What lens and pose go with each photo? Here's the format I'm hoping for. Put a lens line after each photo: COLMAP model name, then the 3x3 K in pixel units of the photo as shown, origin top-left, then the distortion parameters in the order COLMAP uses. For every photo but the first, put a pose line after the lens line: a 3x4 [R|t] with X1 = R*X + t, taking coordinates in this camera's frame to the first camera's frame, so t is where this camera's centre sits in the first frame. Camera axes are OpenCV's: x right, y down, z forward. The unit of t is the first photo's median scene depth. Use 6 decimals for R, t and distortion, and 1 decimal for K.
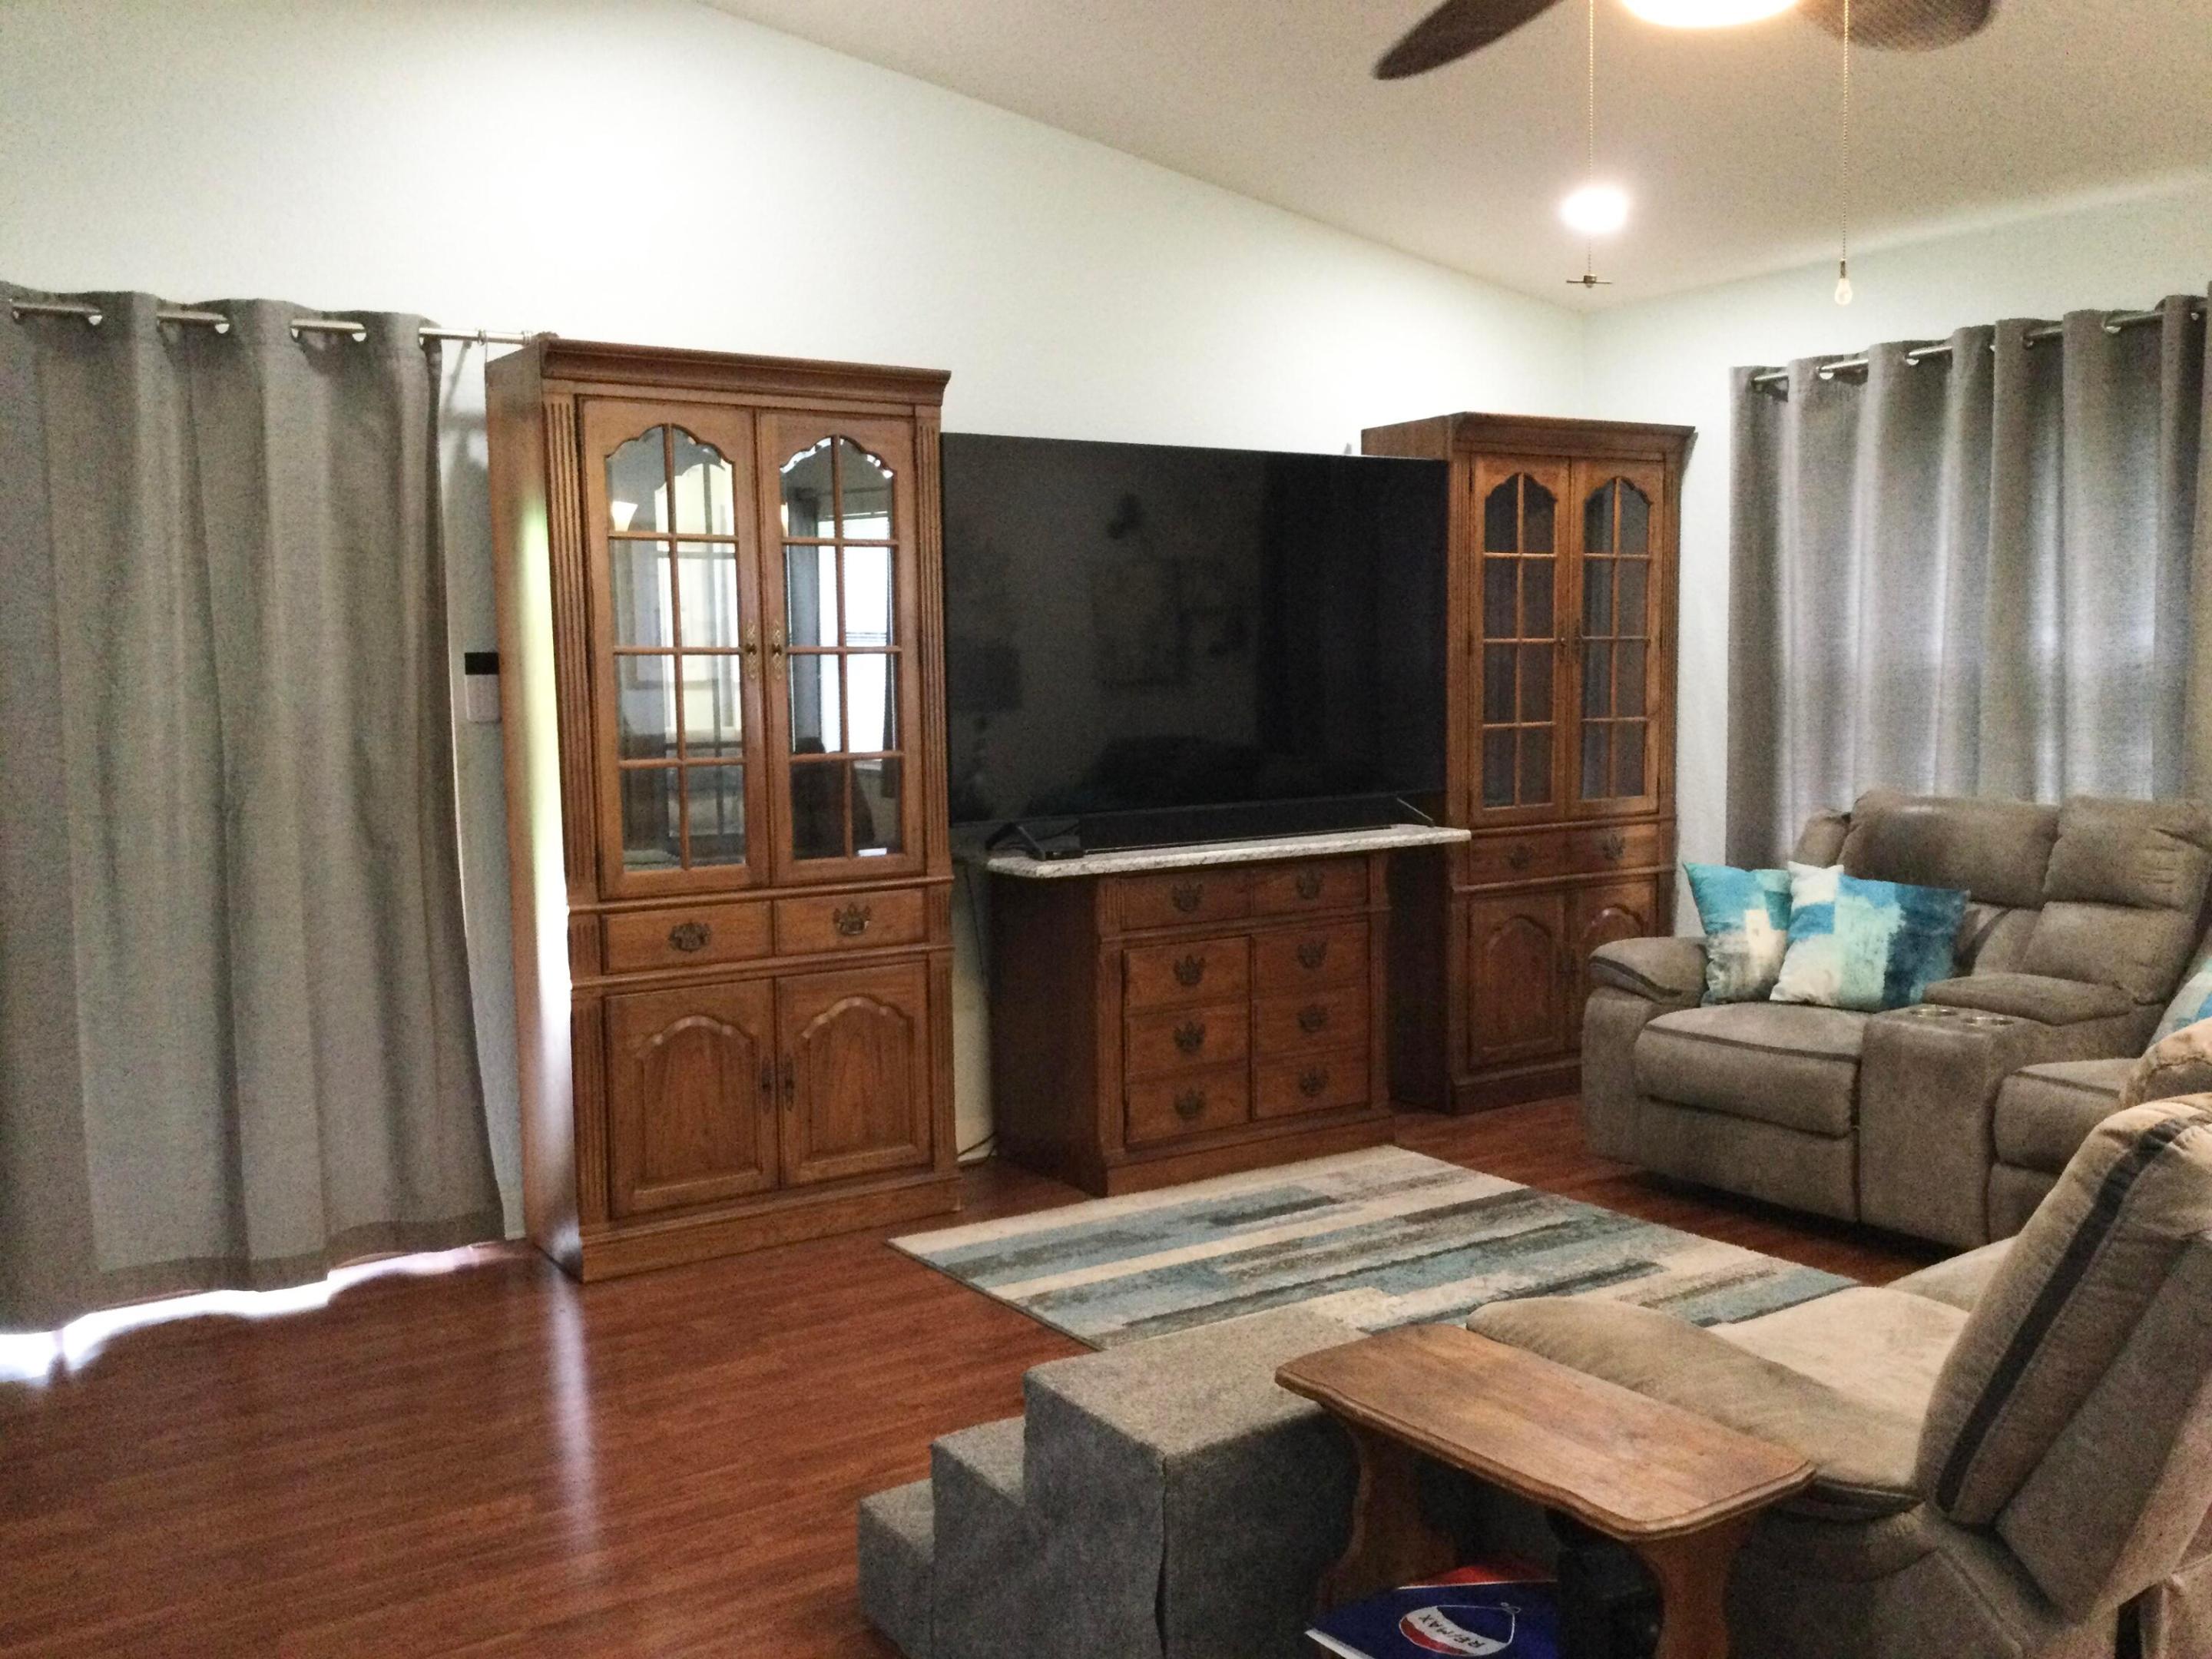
lens RADIAL K [[1998.1, 0, 1115.2], [0, 1998.1, 866.6], [0, 0, 1]] dist [0.131198, -0.272317]
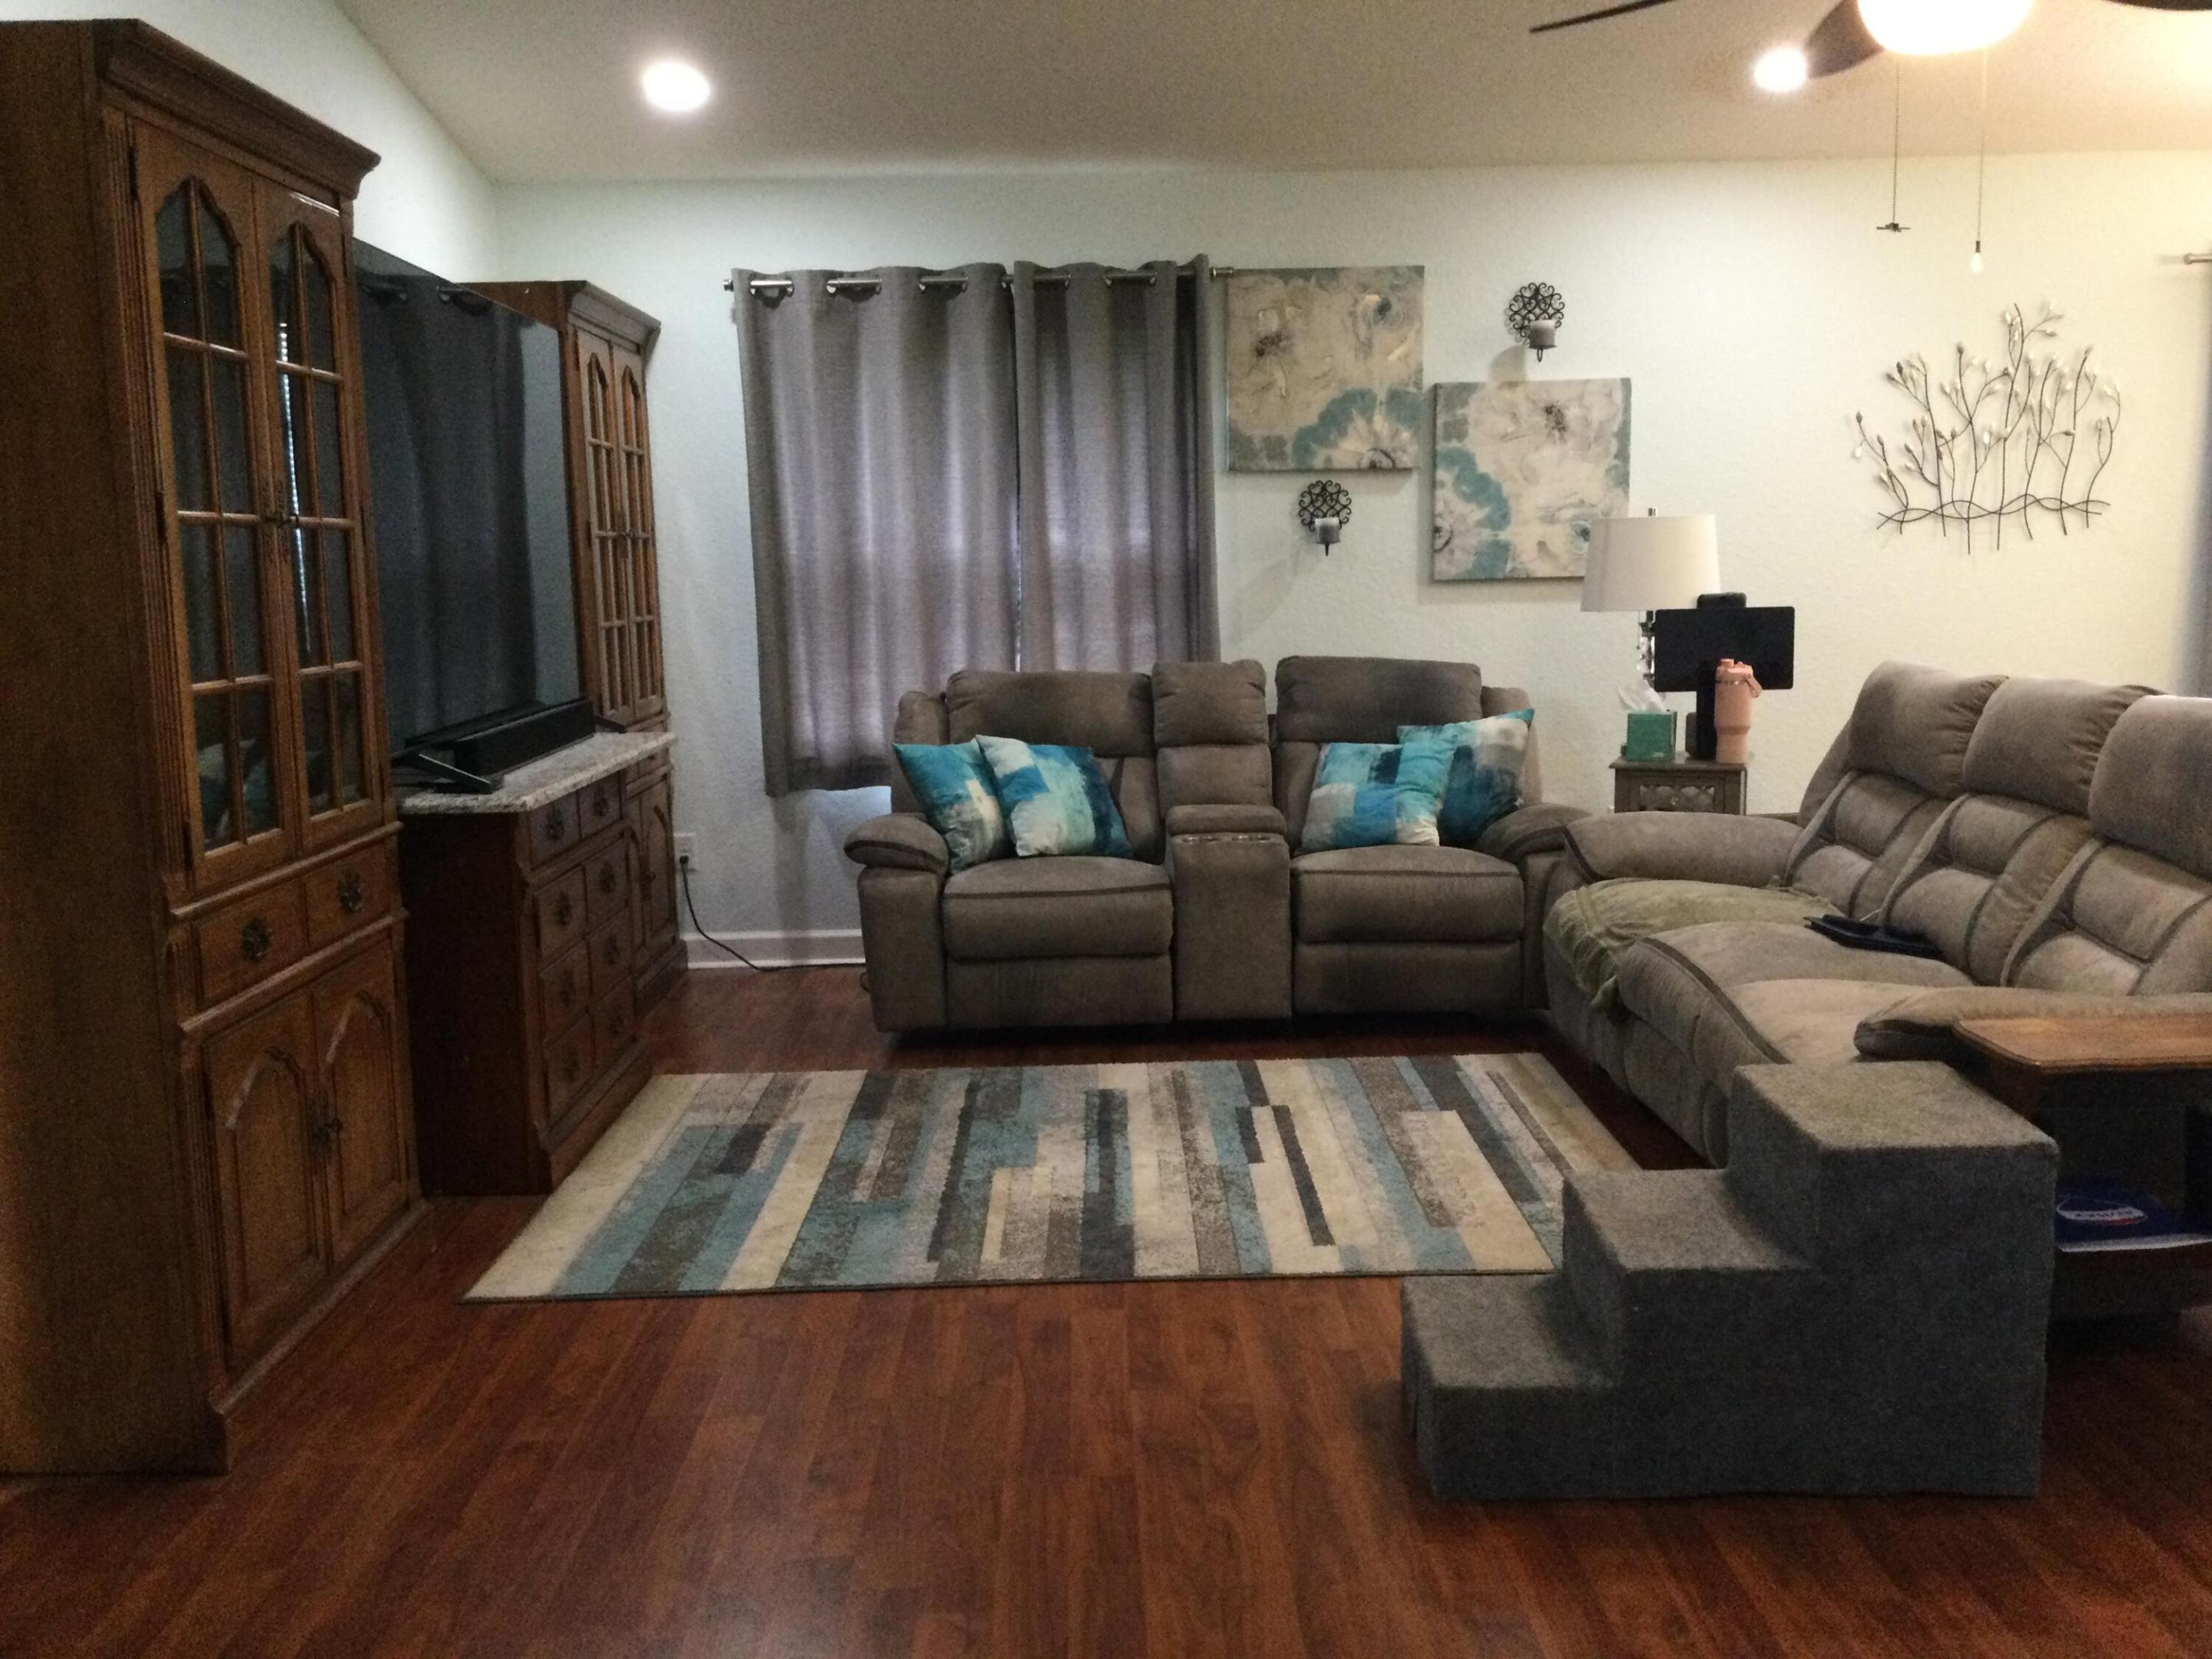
lens RADIAL K [[1988.8, 0, 1116.4], [0, 1988.8, 866.2], [0, 0, 1]] dist [0.137756, -0.292617]
pose [[0.540717, -0.125546, 0.831783, -0.596909], [0.096534, 0.991529, 0.086904, -0.020481], [-0.835647, 0.033304, 0.548256, 0.361570]]
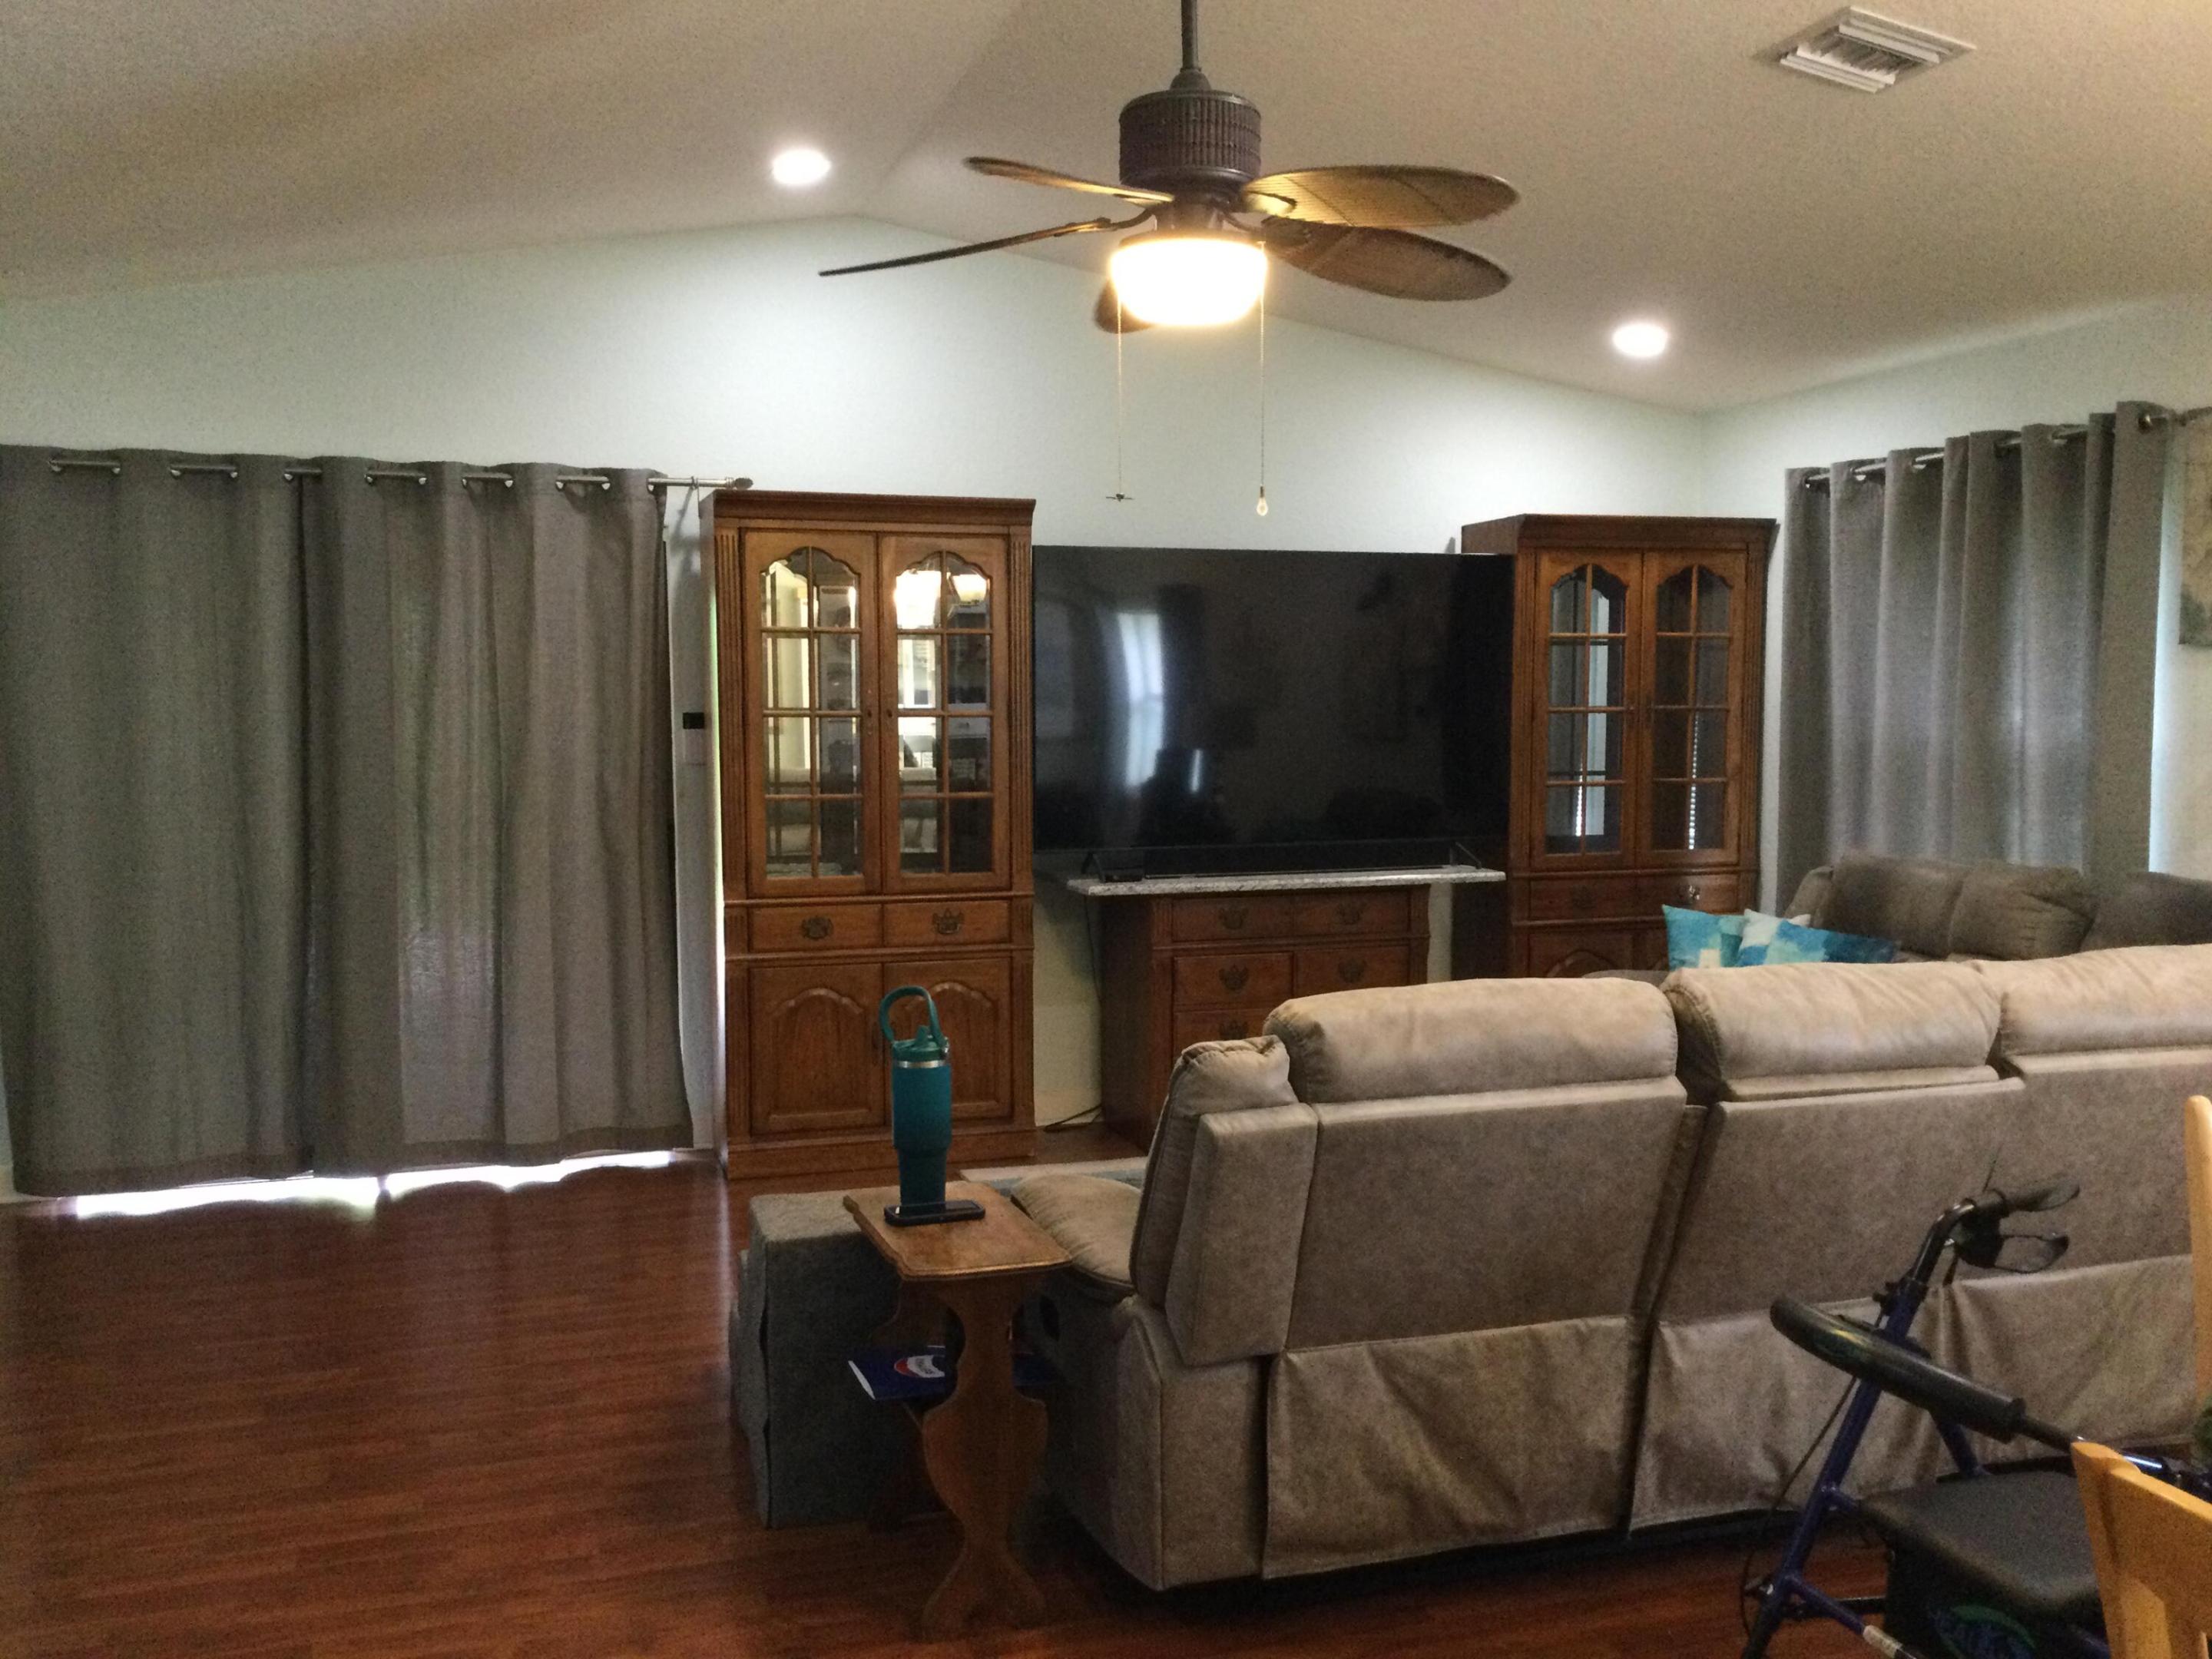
lens RADIAL K [[1988.8, 0, 1116.4], [0, 1988.8, 866.2], [0, 0, 1]] dist [0.137756, -0.292617]
pose [[0.961384, 0.036377, -0.272797, 0.325219], [-0.040718, 0.999118, -0.010268, -0.000628], [0.272183, 0.020979, 0.962017, -0.210452]]
